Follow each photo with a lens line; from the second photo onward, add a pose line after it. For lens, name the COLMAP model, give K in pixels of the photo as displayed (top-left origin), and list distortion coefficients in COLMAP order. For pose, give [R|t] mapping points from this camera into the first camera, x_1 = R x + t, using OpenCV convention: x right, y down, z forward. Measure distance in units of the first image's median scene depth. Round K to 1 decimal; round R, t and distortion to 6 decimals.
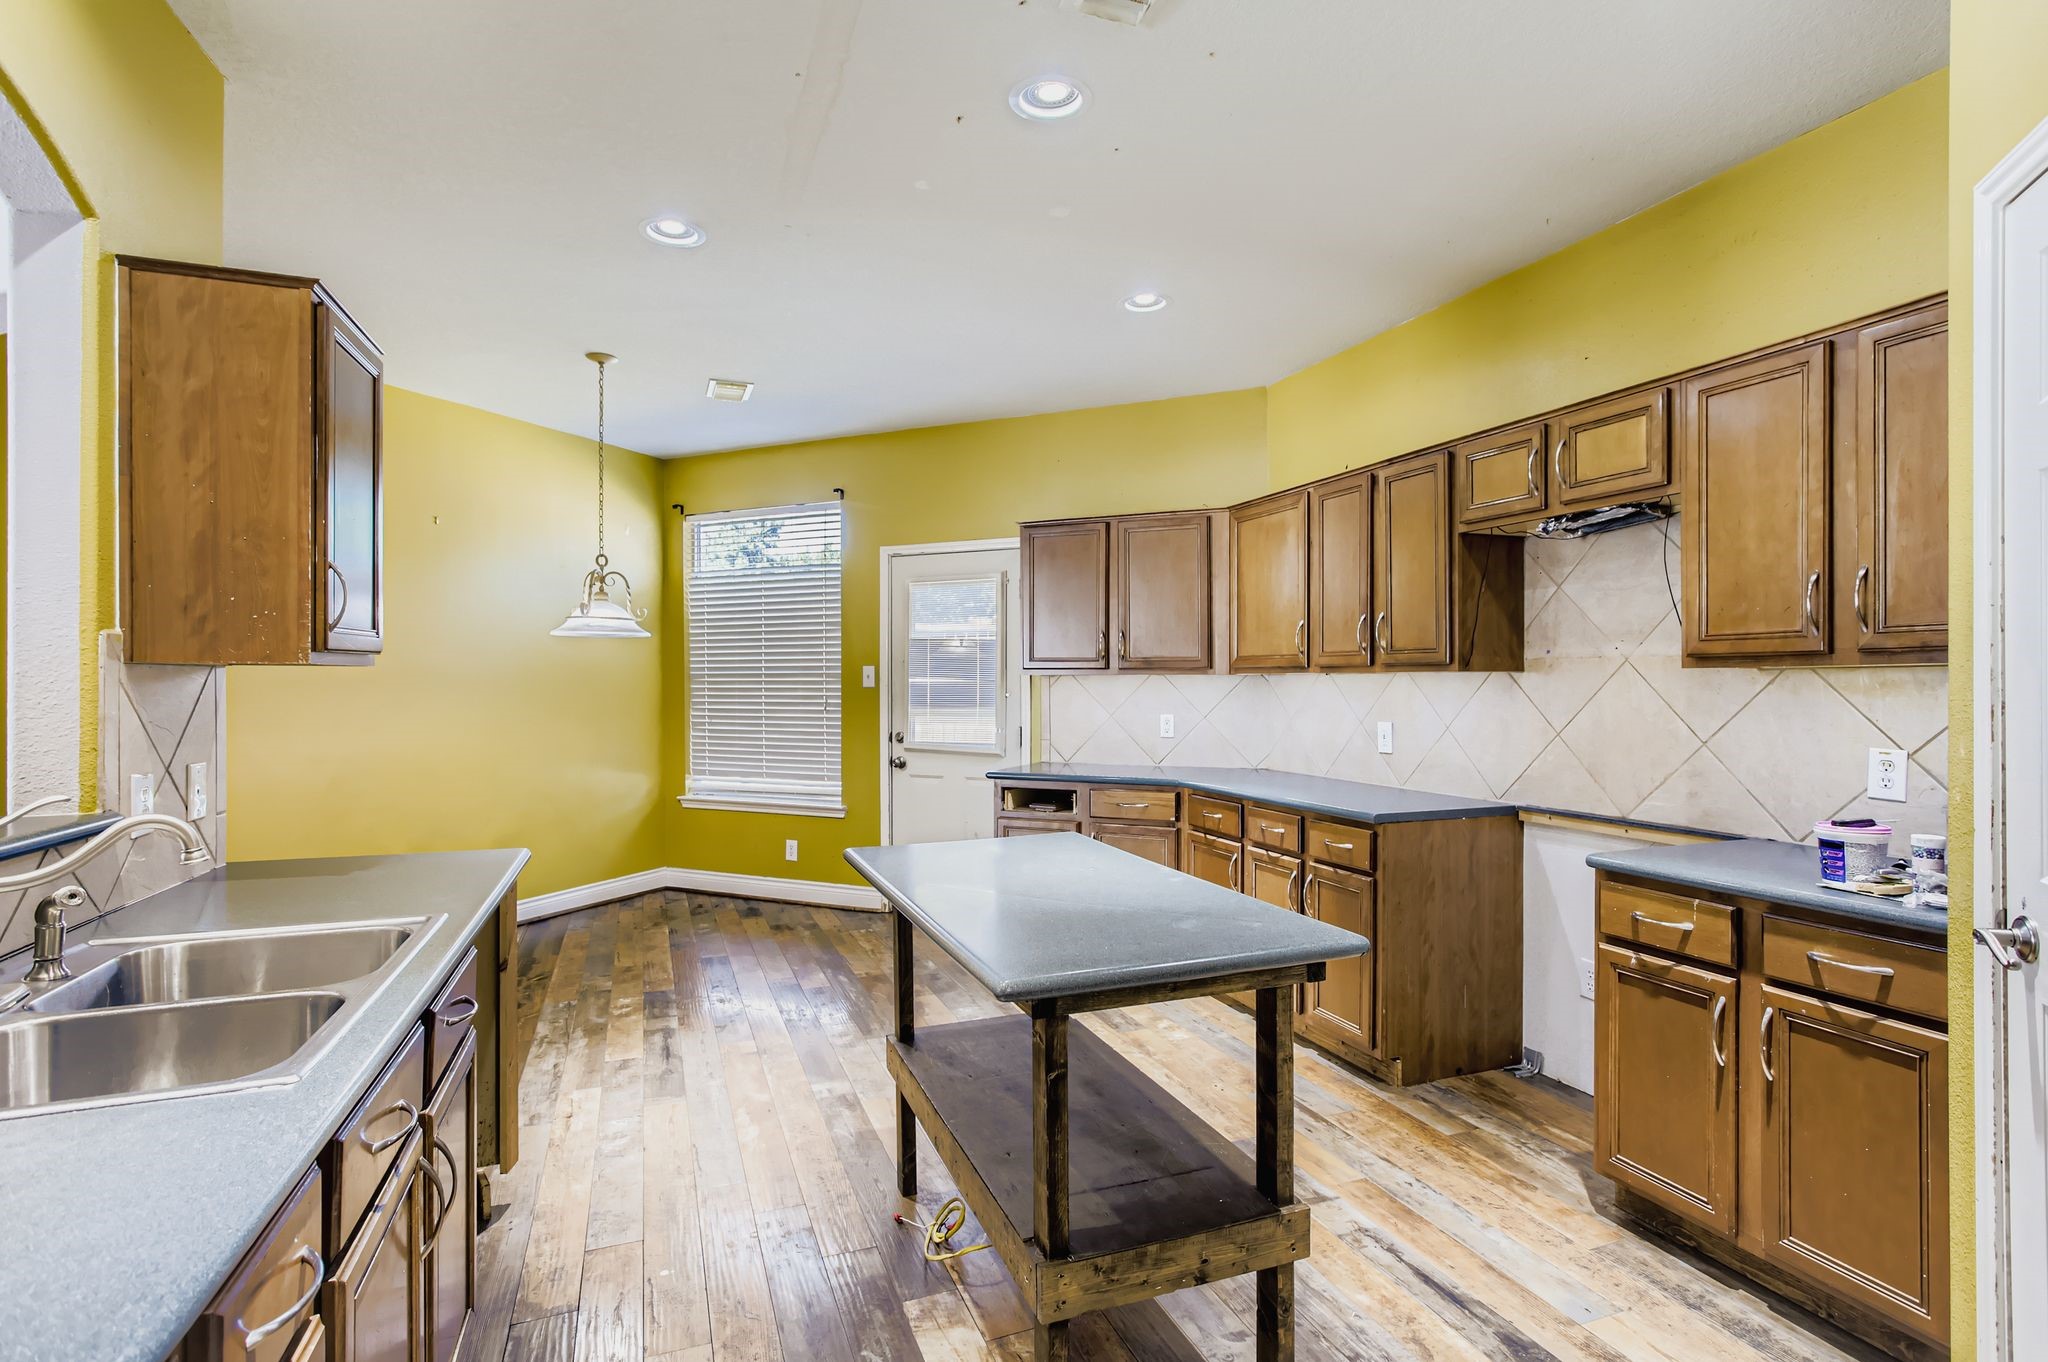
lens RADIAL K [[984.8, 0, 1009.3], [0, 984.8, 688.3], [0, 0, 1]] dist [-0.002282, -0.000283]
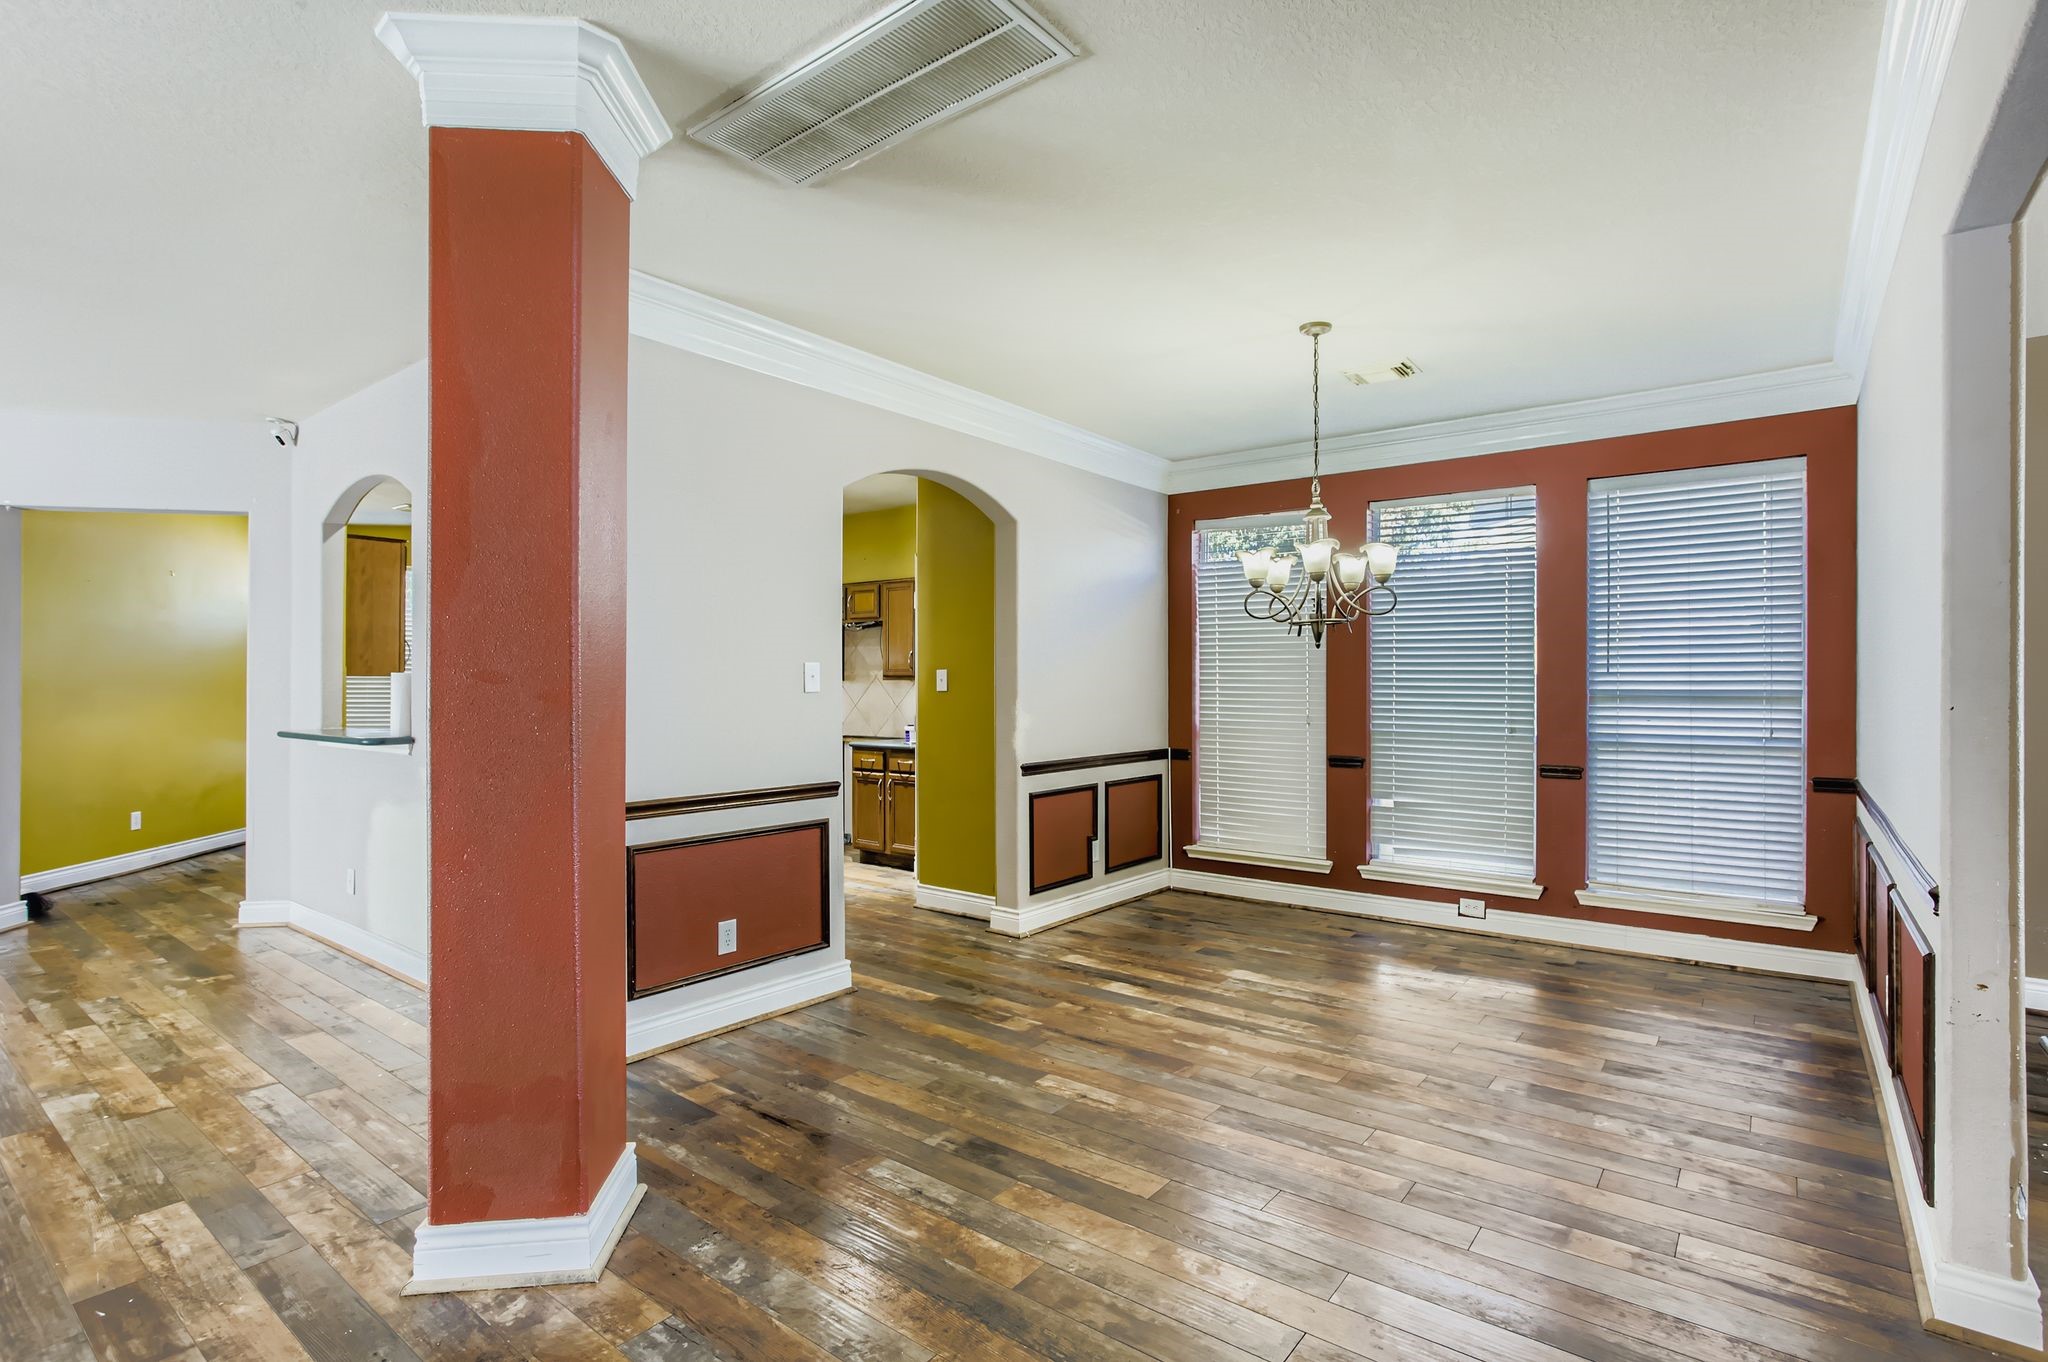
lens RADIAL K [[984.8, 0, 1009.3], [0, 984.8, 688.3], [0, 0, 1]] dist [-0.002282, -0.000283]
pose [[0.854672, -0.000768, 0.519169, -0.621948], [0.000725, 1.000000, 0.000287, 0.004365], [-0.519169, 0.000131, 0.854672, -2.035898]]
